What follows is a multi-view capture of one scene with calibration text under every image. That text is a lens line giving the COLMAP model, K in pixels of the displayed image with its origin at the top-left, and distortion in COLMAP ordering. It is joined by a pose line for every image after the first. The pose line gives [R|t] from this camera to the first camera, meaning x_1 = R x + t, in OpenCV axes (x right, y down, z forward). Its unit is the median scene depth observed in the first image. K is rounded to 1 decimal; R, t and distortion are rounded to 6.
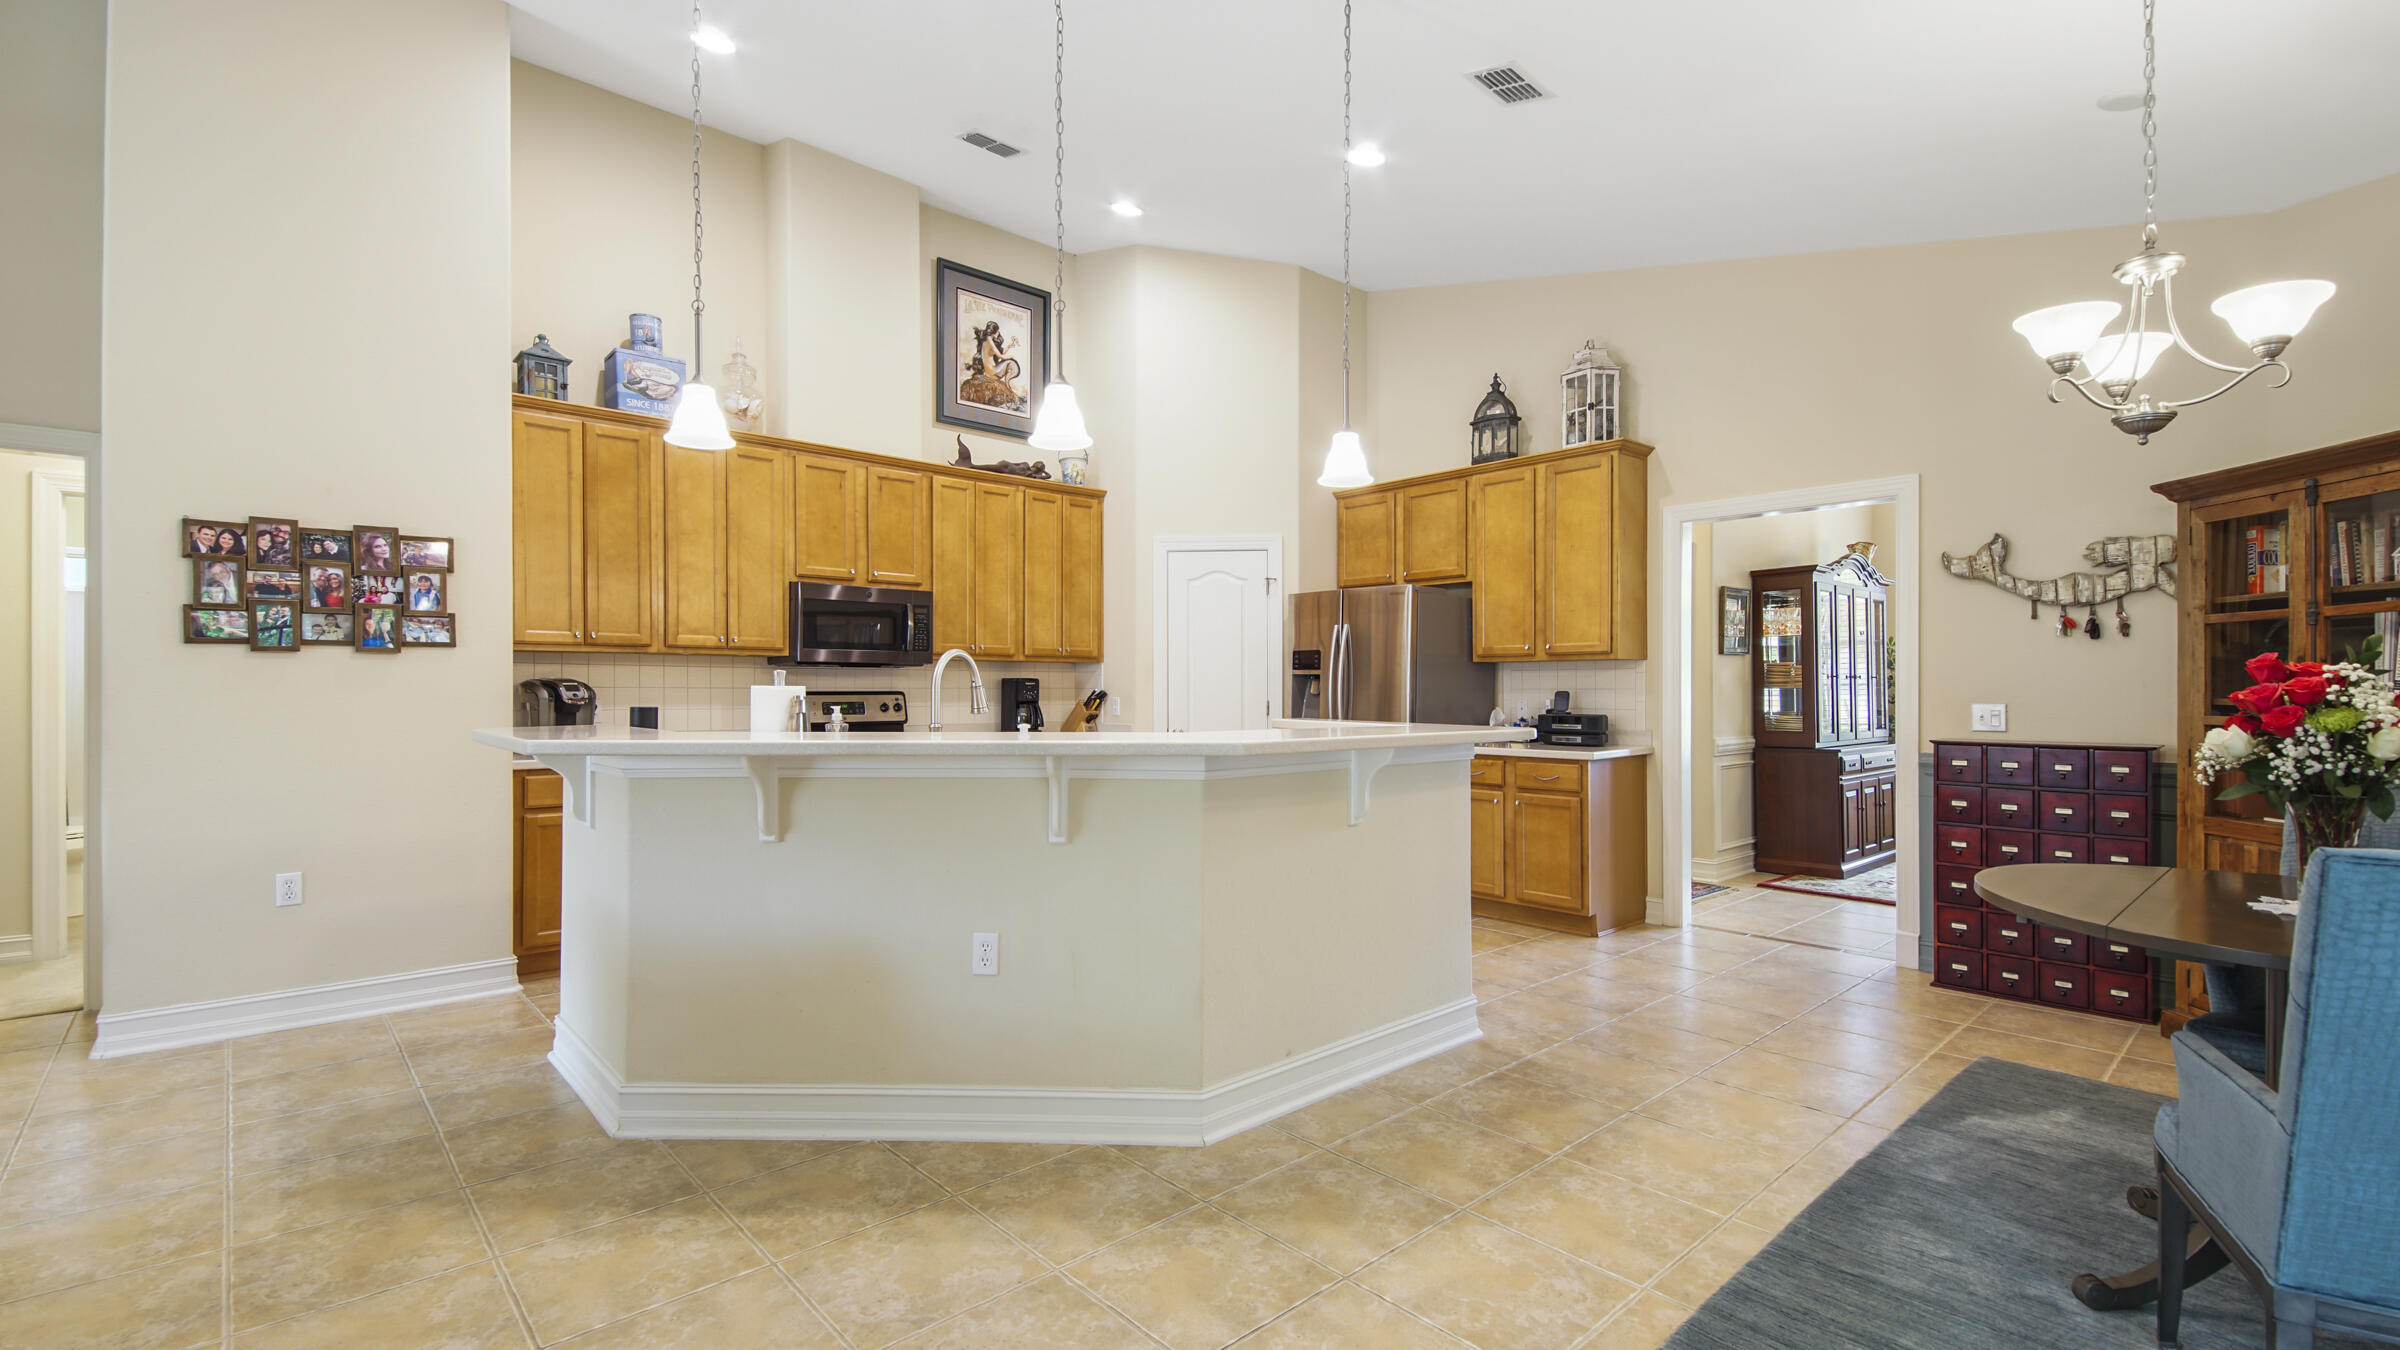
lens RADIAL K [[1041.7, 0, 1194.9], [0, 1041.7, 685.7], [0, 0, 1]] dist [0.037657, -0.020541]
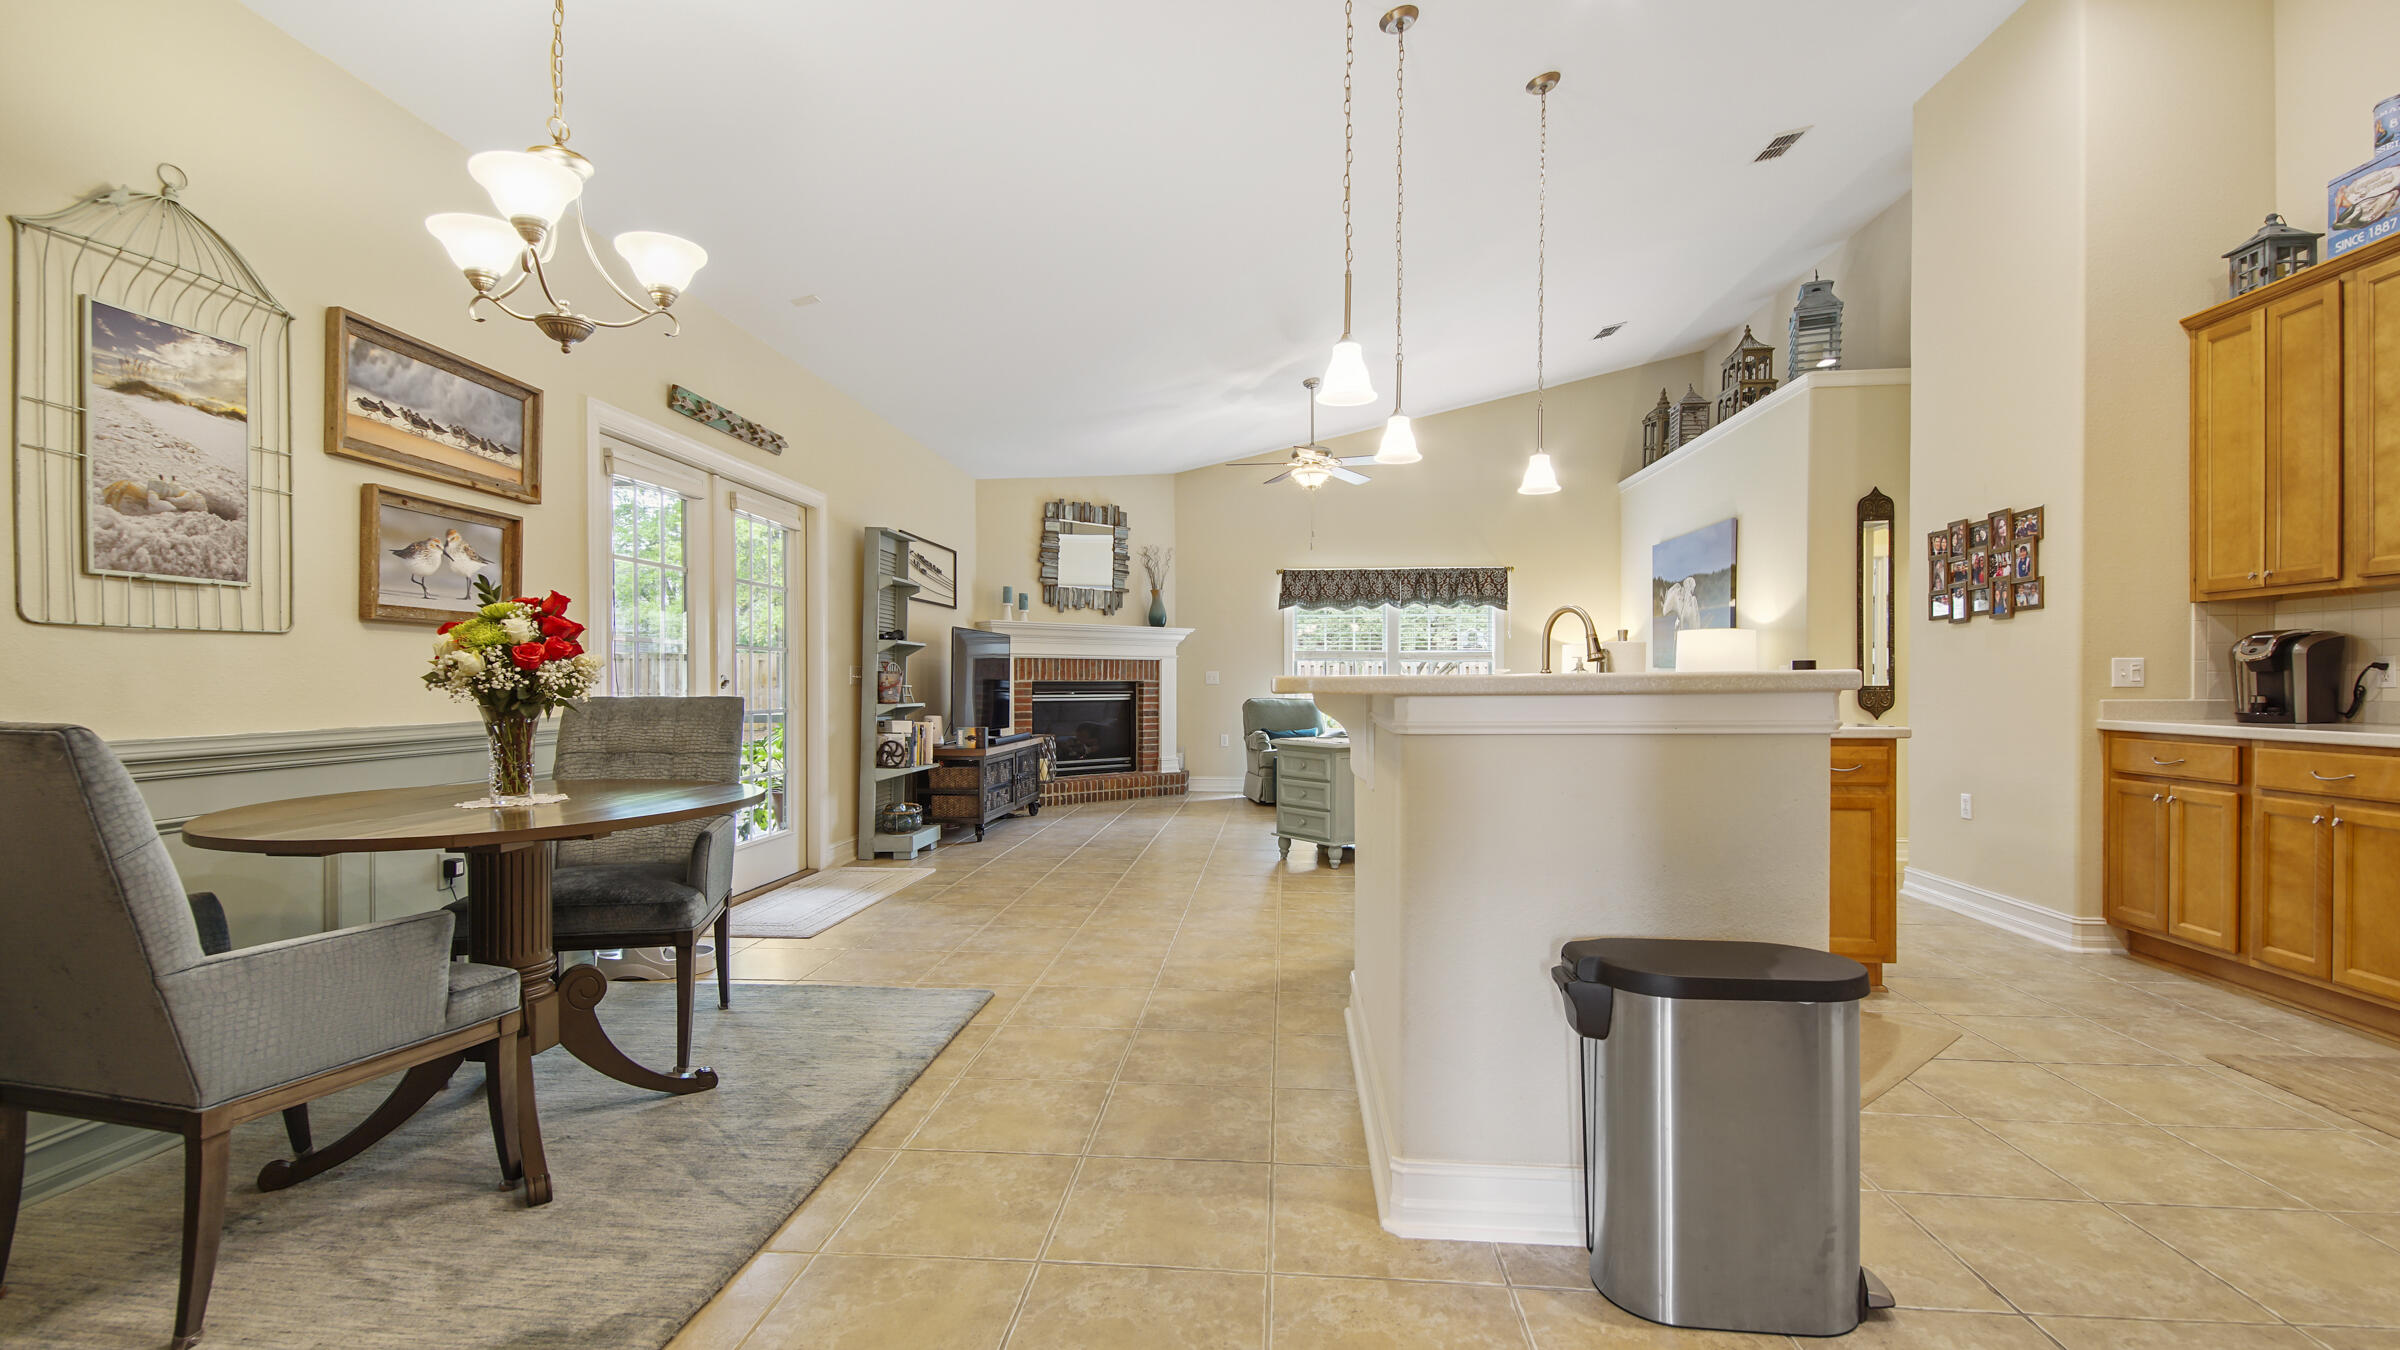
lens RADIAL K [[1041.7, 0, 1194.9], [0, 1041.7, 685.7], [0, 0, 1]] dist [0.037657, -0.020541]
pose [[-0.734653, 0.001866, -0.678440, 0.653434], [0.001755, 0.999998, 0.000850, 0.039652], [0.678440, -0.000567, -0.734655, 1.206124]]
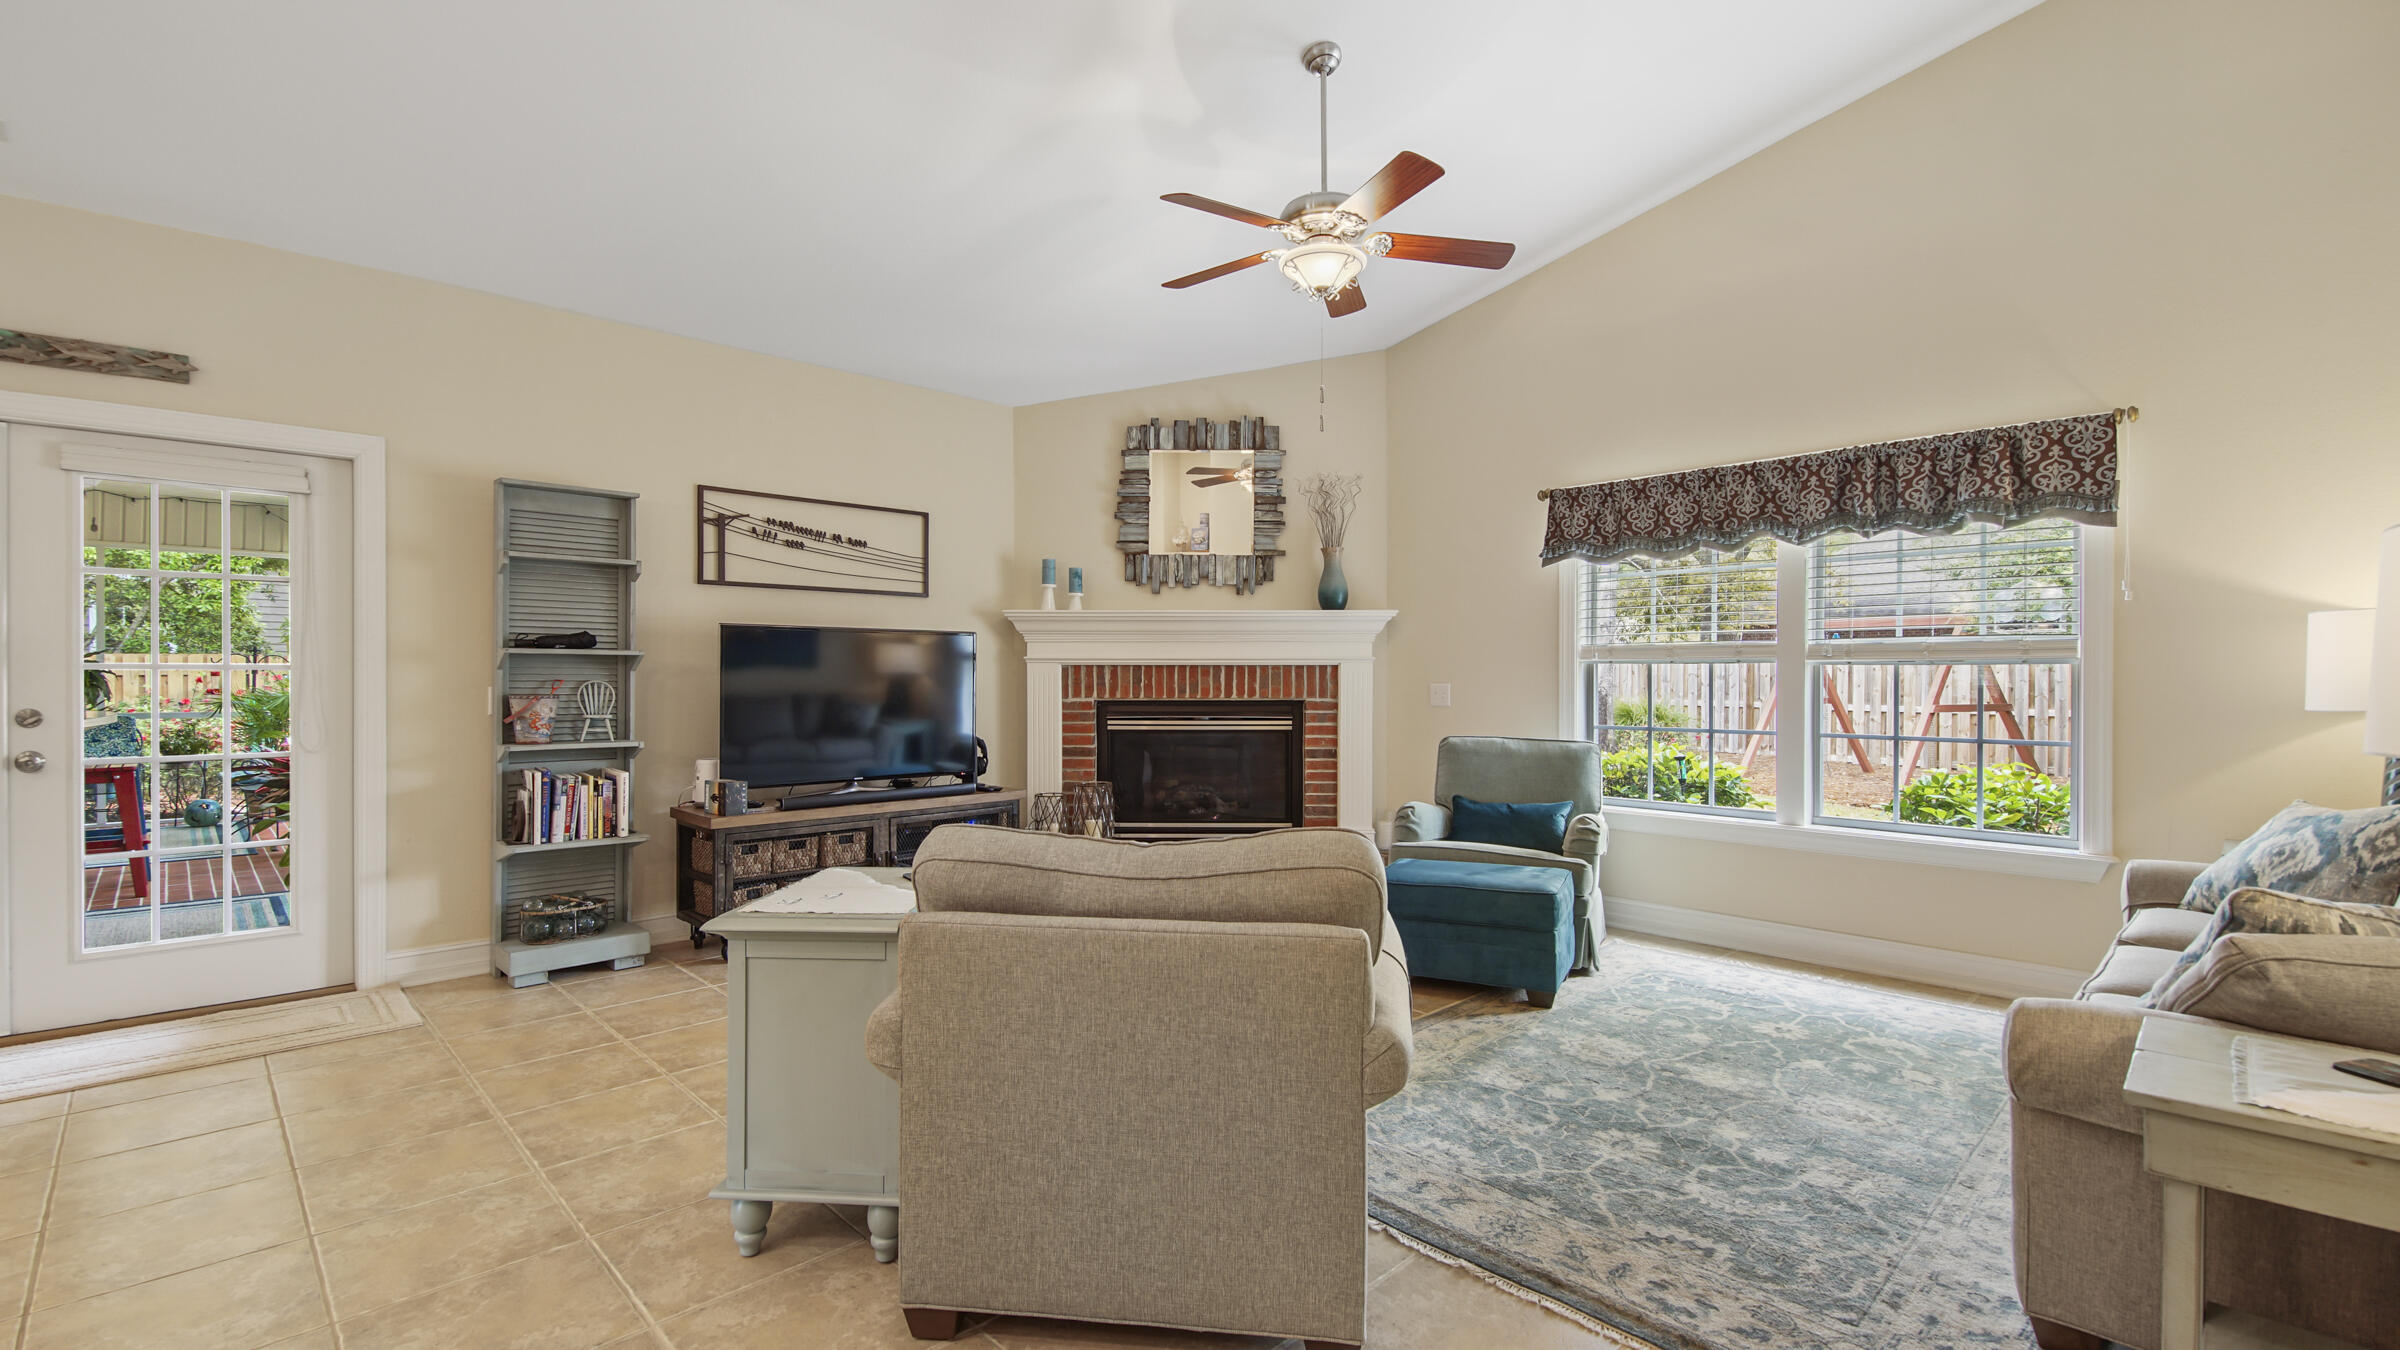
lens RADIAL K [[1041.7, 0, 1194.9], [0, 1041.7, 685.7], [0, 0, 1]] dist [0.037657, -0.020541]
pose [[-0.999661, -0.001646, -0.025973, -0.683305], [-0.001838, 0.999971, 0.007375, 0.000774], [0.025960, 0.007420, -0.999635, 0.818505]]
